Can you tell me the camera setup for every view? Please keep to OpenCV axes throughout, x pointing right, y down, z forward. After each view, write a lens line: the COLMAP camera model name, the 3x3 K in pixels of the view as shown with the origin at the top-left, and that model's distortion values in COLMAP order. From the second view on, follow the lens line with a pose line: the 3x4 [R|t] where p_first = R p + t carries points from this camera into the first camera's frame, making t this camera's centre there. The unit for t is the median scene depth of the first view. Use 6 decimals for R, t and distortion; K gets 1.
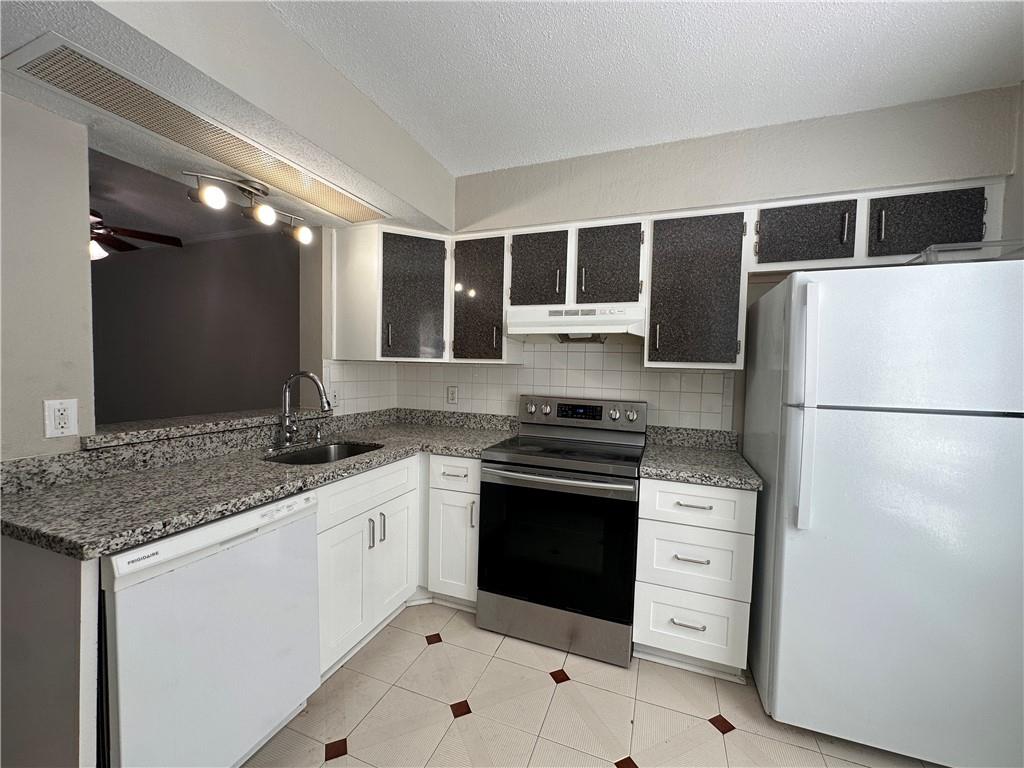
lens RADIAL K [[408.3, 0, 510.6], [0, 408.3, 383.1], [0, 0, 1]] dist [-0.002823, 0.000524]
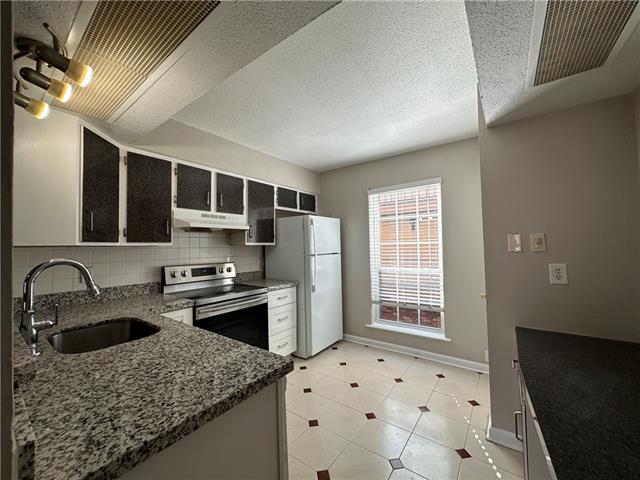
lens RADIAL K [[255.2, 0, 317.6], [0, 255.2, 239.4], [0, 0, 1]] dist [-0.002823, 0.000524]
pose [[0.271786, -0.003266, 0.962352, -0.832868], [0.060505, 0.998074, -0.013701, -0.026316], [-0.960454, 0.061950, 0.271461, 0.251113]]
